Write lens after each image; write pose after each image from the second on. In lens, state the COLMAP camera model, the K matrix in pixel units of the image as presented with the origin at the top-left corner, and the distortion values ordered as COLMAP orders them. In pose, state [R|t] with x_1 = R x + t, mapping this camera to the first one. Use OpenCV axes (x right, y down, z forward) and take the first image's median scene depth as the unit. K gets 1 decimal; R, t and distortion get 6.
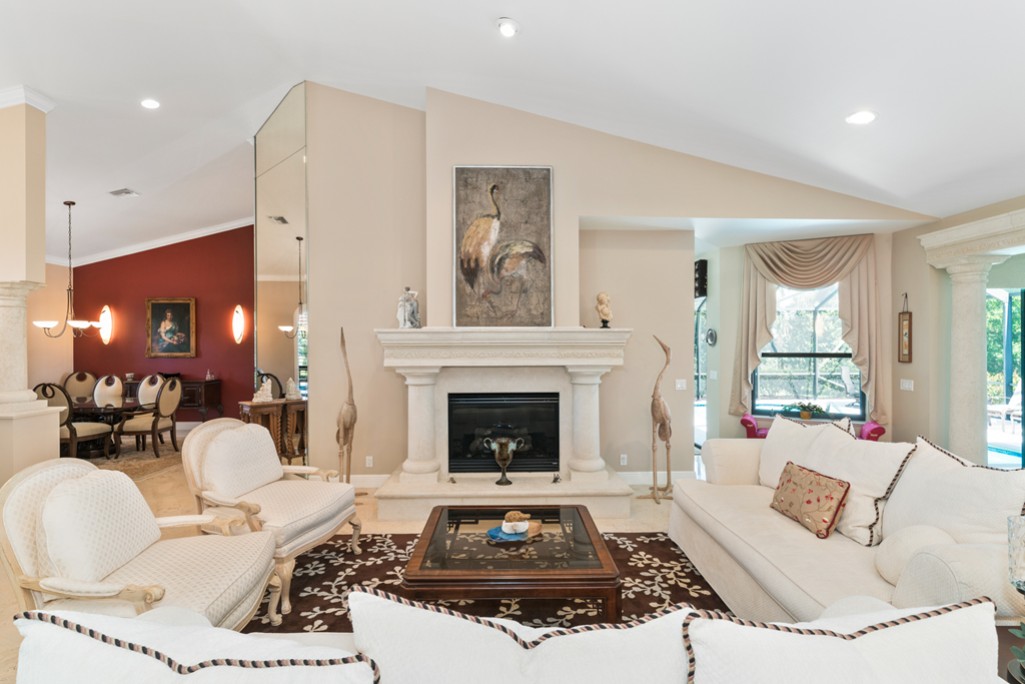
lens RADIAL K [[481.1, 0, 509.5], [0, 481.1, 343.2], [0, 0, 1]] dist [0.000845, 0.001376]
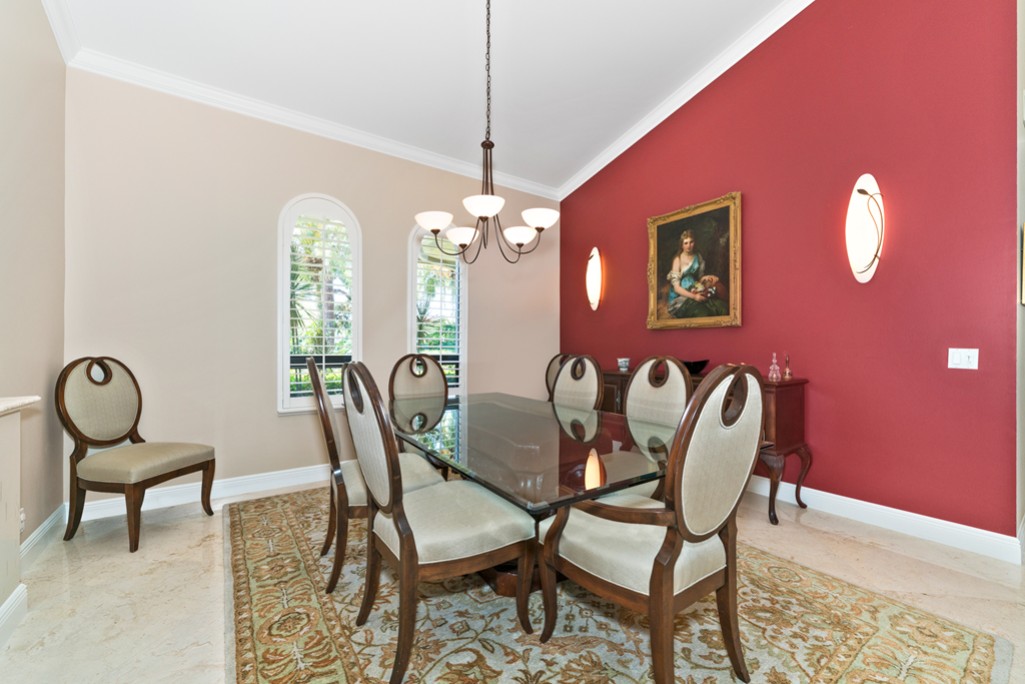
lens RADIAL K [[418.2, 0, 512.1], [0, 418.2, 344.6], [0, 0, 1]] dist [-0.000595, -0.000044]
pose [[0.558703, 0.002881, -0.829363, -0.452296], [-0.003929, 0.999992, 0.000827, 0.046831], [0.829359, 0.002797, 0.558710, 0.612807]]
